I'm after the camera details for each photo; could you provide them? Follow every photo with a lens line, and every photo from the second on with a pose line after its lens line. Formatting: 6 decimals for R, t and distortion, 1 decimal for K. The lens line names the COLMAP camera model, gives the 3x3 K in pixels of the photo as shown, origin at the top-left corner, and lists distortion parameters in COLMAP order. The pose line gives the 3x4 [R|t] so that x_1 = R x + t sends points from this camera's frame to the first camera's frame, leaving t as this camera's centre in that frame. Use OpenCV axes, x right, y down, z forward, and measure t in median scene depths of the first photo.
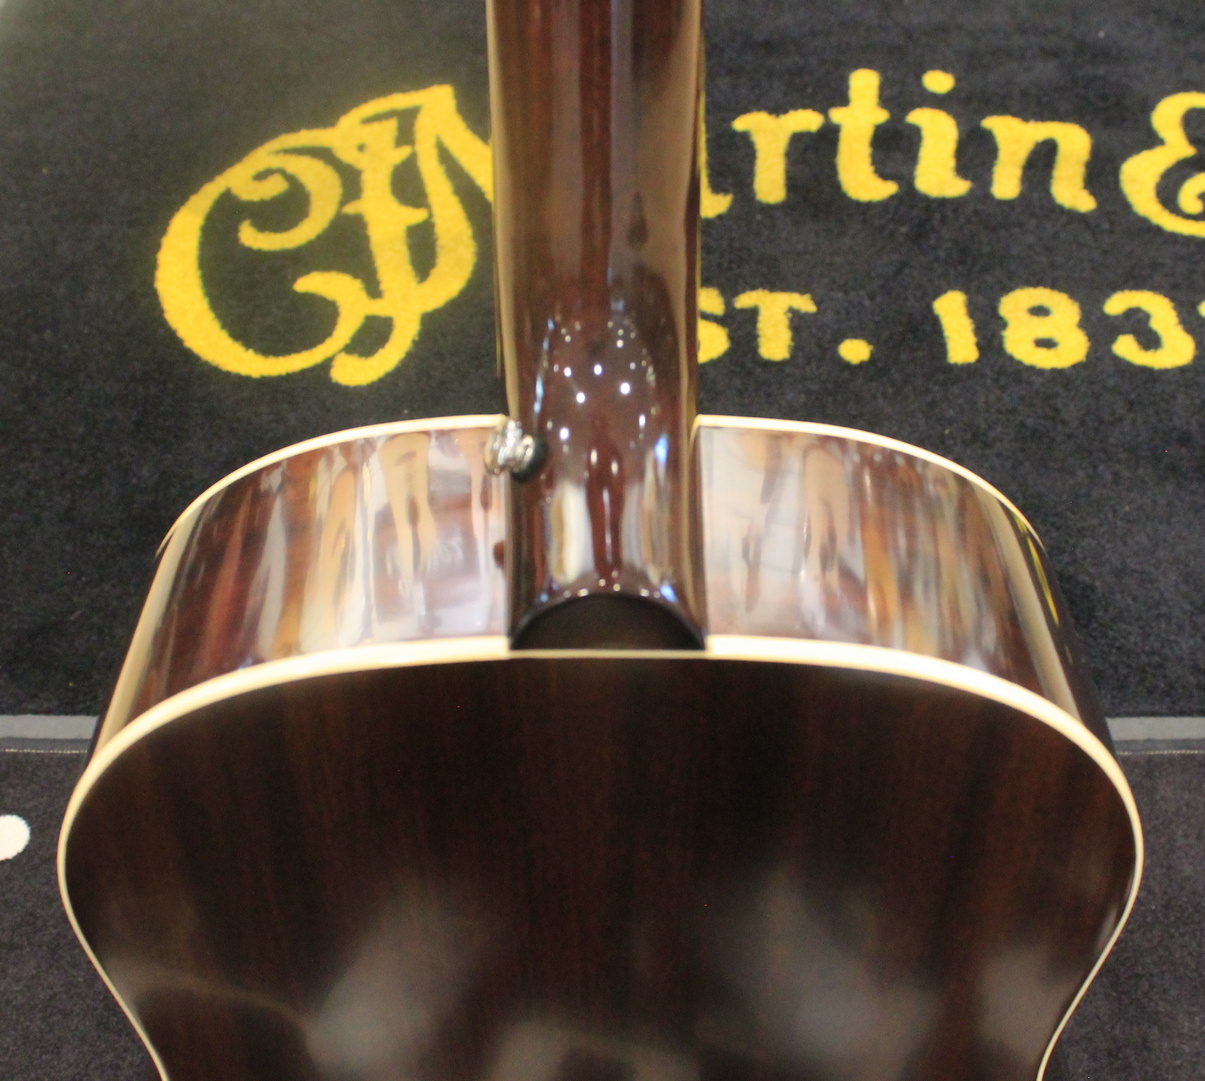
lens RADIAL K [[1586.2, 0, 602.5], [0, 1586.2, 540.5], [0, 0, 1]] dist [-0.155036, 0.033658]
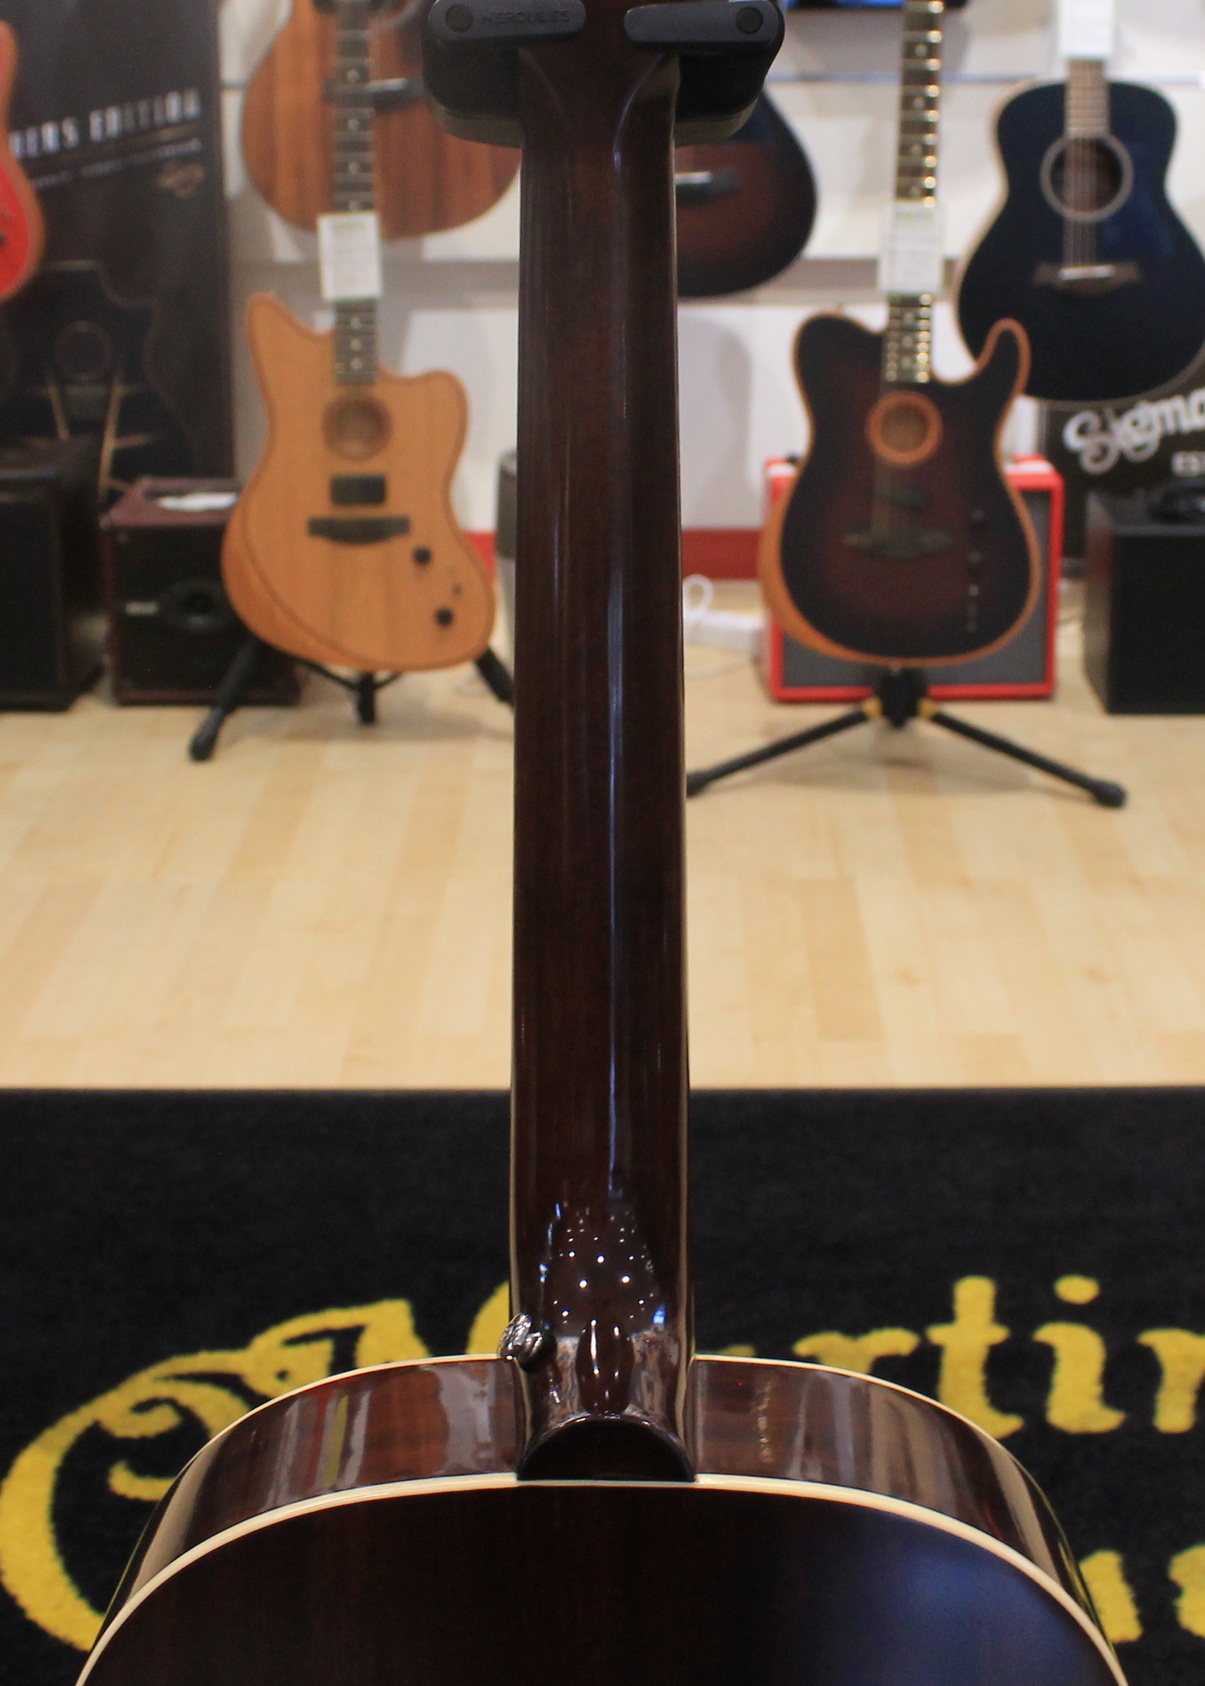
lens RADIAL K [[2550.0, 0, 595.8], [0, 2550.0, 815.4], [0, 0, 1]] dist [-0.114681, -0.124751]
pose [[0.999956, -0.002227, -0.009067, 0.002580], [-0.002631, 0.864512, -0.502605, 0.116412], [0.008958, 0.502607, 0.864469, -0.146584]]
